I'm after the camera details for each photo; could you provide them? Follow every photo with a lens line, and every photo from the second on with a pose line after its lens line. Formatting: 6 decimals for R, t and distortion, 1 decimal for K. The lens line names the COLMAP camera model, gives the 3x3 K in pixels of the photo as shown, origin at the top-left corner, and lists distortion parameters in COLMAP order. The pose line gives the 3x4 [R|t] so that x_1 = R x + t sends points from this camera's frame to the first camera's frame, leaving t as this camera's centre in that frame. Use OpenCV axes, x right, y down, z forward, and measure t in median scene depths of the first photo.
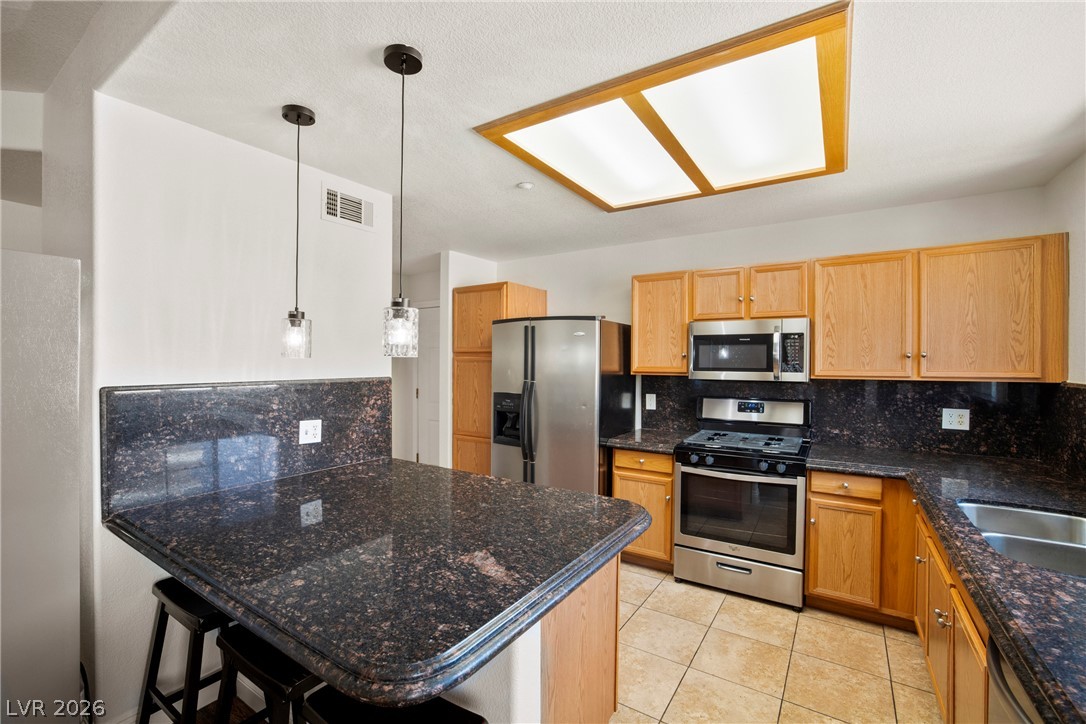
lens RADIAL K [[460.2, 0, 543.0], [0, 460.2, 362.0], [0, 0, 1]] dist [-0.000290, -0.000044]
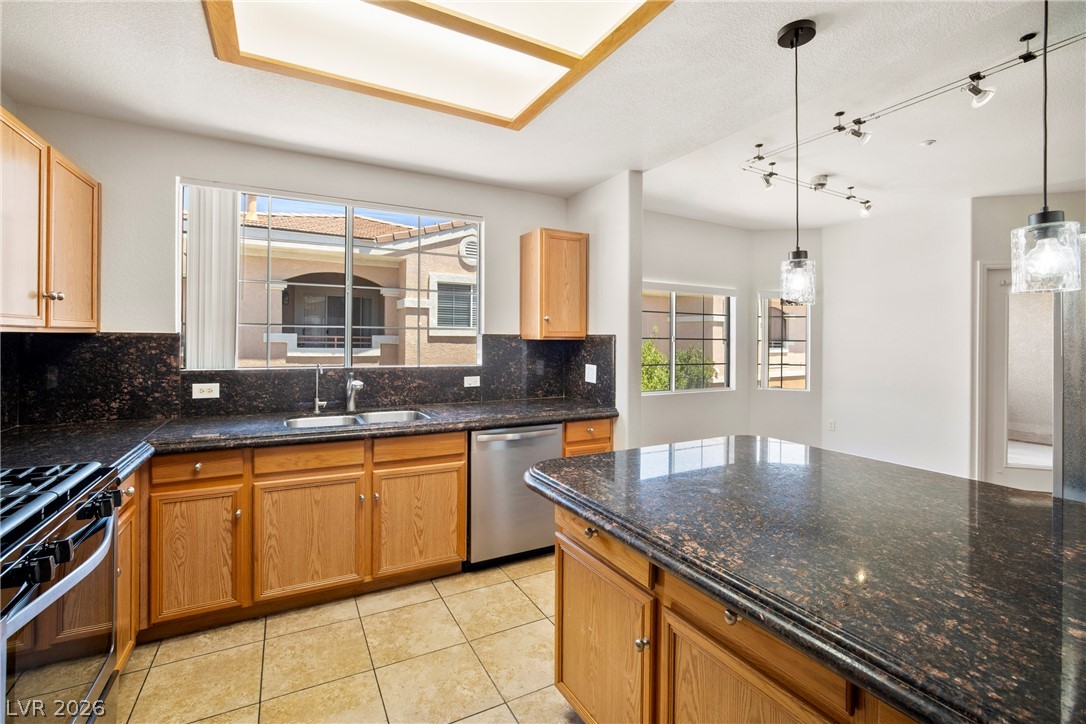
lens RADIAL K [[473.2, 0, 535.7], [0, 473.2, 339.1], [0, 0, 1]] dist [-0.001002, -0.000102]
pose [[-0.874092, -0.014090, 0.485556, -0.211569], [-0.013160, 0.999899, 0.005324, 0.046137], [-0.485582, -0.001736, -0.874190, 1.559514]]
